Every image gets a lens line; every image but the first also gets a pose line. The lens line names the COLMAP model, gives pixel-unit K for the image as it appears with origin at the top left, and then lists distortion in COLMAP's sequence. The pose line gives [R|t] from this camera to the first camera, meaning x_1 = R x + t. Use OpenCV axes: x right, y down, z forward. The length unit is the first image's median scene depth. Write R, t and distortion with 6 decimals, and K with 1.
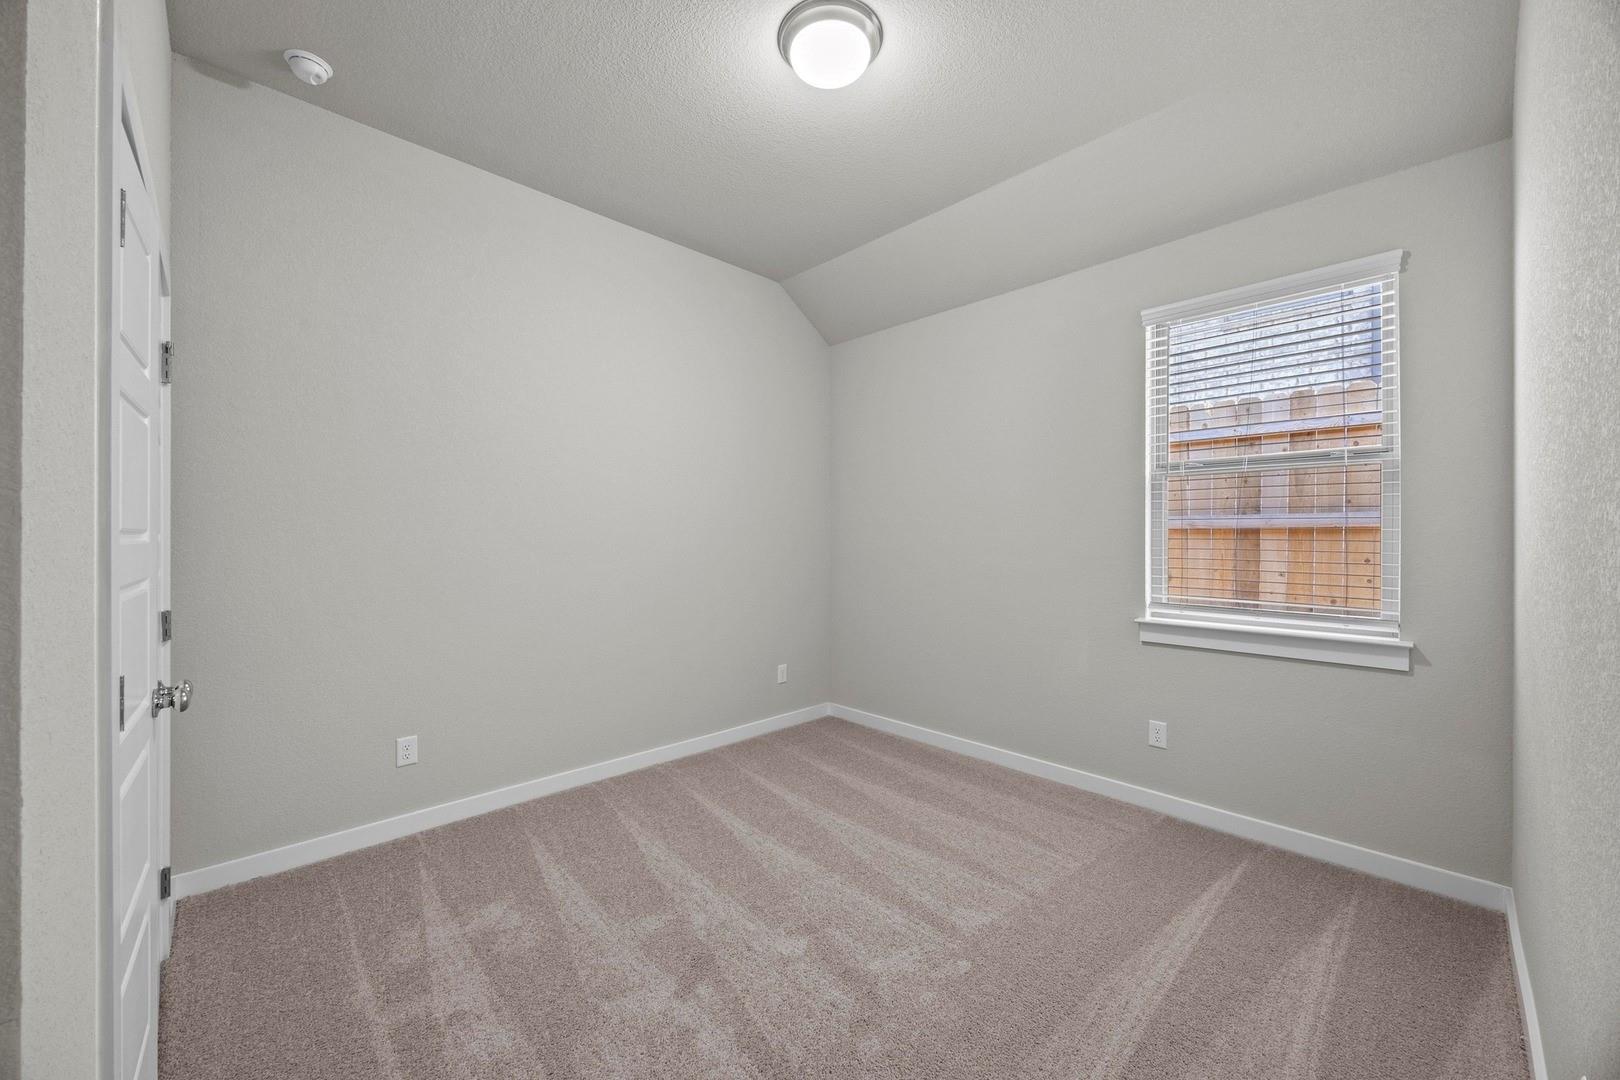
lens RADIAL K [[617.3, 0, 807.4], [0, 617.3, 536.1], [0, 0, 1]] dist [-0.003253, 0.000616]
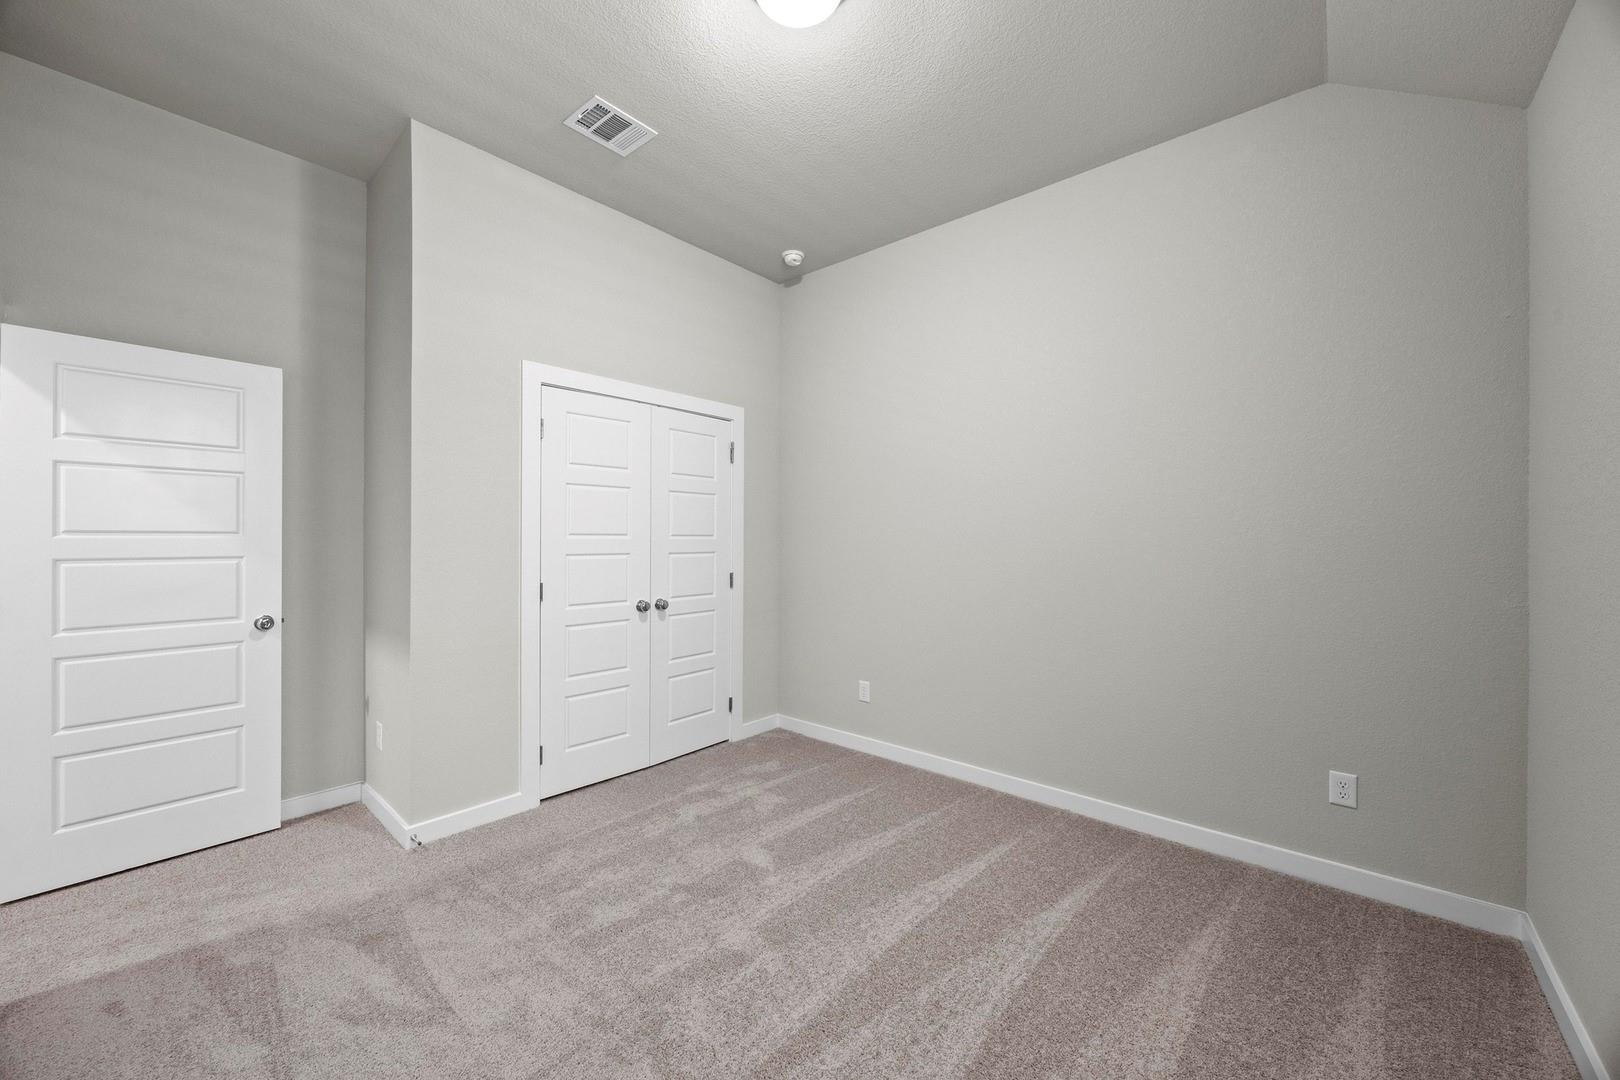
lens RADIAL K [[617.3, 0, 808.2], [0, 617.3, 532.5], [0, 0, 1]] dist [-0.003253, 0.000616]
pose [[0.077116, -0.013519, -0.996930, 0.765403], [-0.004283, 0.999894, -0.013891, 0.013193], [0.997013, 0.005341, 0.077050, 0.806312]]
